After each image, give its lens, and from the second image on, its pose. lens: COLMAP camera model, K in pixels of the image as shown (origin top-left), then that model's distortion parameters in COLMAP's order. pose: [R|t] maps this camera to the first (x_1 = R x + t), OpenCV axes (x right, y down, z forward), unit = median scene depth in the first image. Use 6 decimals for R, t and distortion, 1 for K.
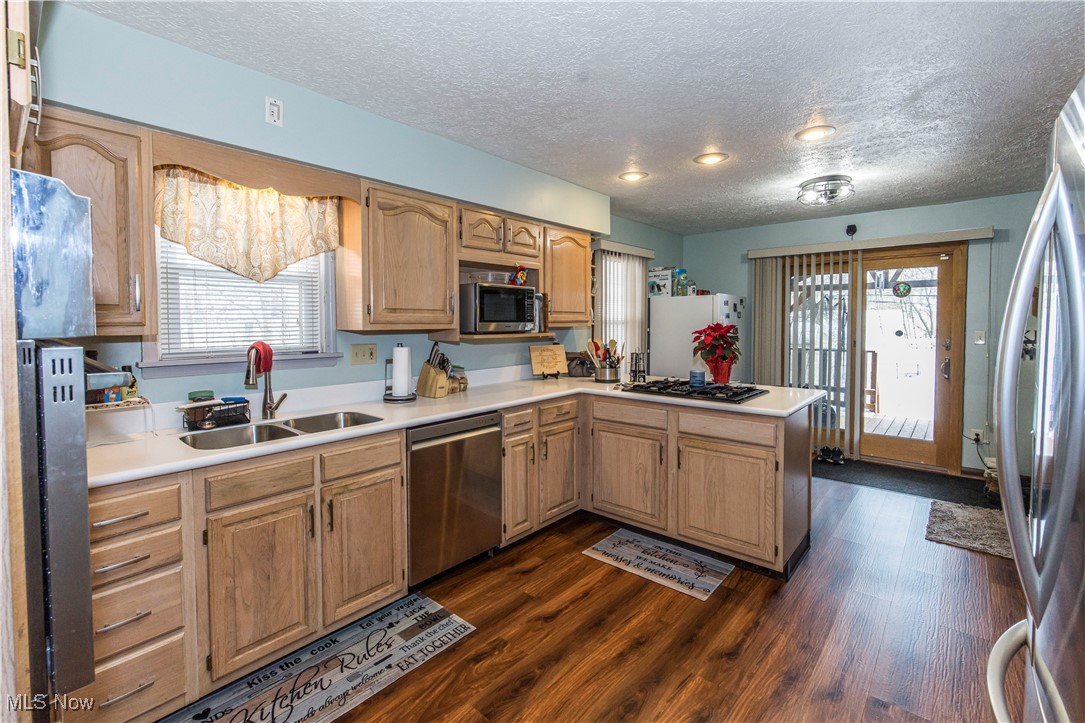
lens RADIAL K [[478.7, 0, 538.0], [0, 478.7, 341.1], [0, 0, 1]] dist [-0.000446, 0.000657]
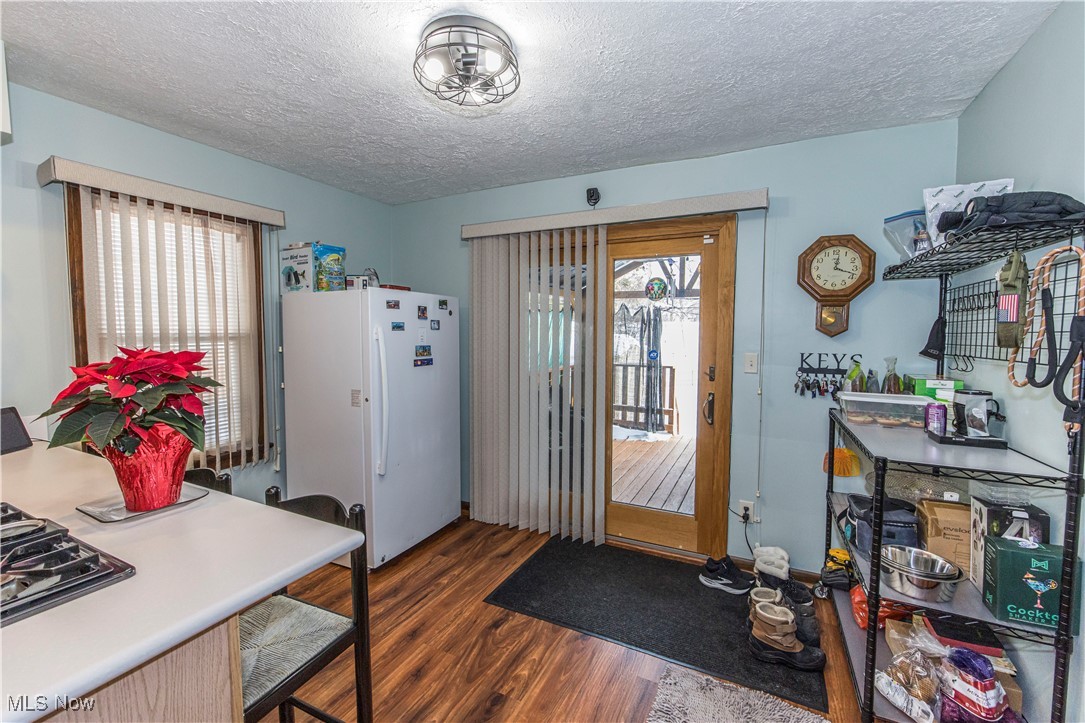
lens RADIAL K [[451.3, 0, 542.5], [0, 451.3, 361.5], [0, 0, 1]] dist [-0.003409, -0.000054]
pose [[0.966754, -0.012077, 0.255421, 0.416242], [0.004337, 0.999515, 0.030846, -0.025627], [-0.255670, -0.028713, 0.966338, 0.404674]]
